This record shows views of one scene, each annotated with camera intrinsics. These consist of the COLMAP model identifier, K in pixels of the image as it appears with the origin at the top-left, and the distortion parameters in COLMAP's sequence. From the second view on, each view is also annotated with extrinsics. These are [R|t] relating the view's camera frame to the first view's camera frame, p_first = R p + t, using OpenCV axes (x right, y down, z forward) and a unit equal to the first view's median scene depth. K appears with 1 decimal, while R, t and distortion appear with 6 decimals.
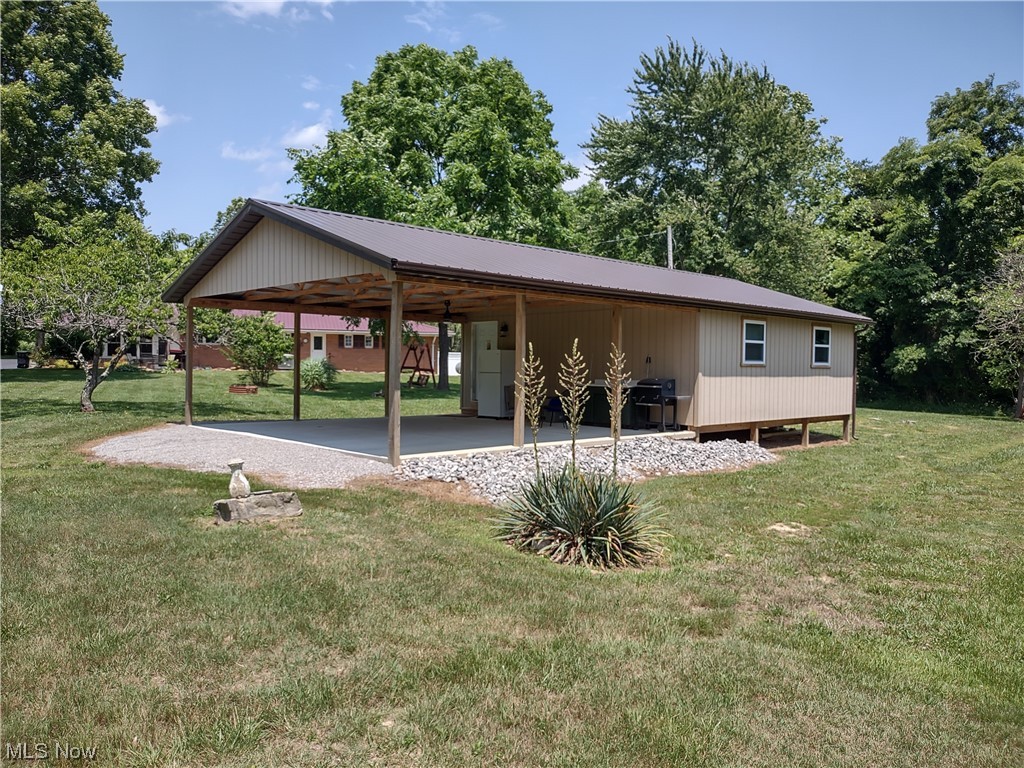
lens RADIAL K [[761.7, 0, 512.0], [0, 761.7, 384.0], [0, 0, 1]] dist [0.094843, -0.141300]
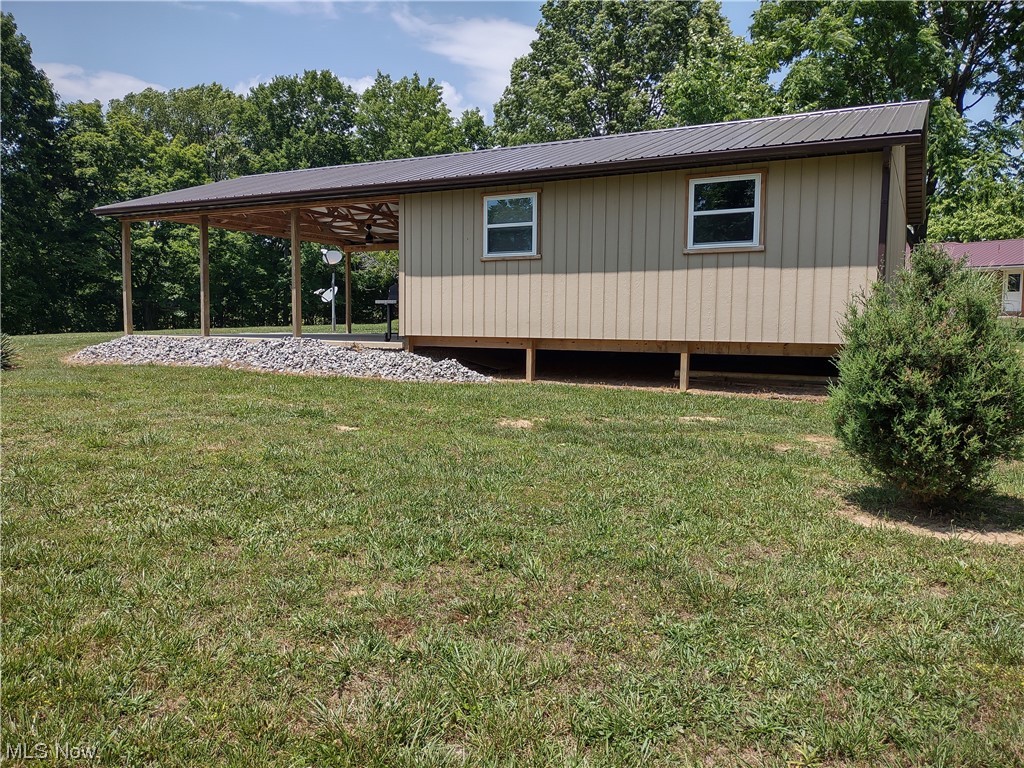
lens RADIAL K [[761.7, 0, 512.0], [0, 761.7, 384.0], [0, 0, 1]] dist [0.094843, -0.141300]
pose [[0.324244, 0.071139, -0.943295, 1.009528], [0.010222, 0.996847, 0.078691, 0.038354], [0.945918, -0.035157, 0.322494, 0.756693]]
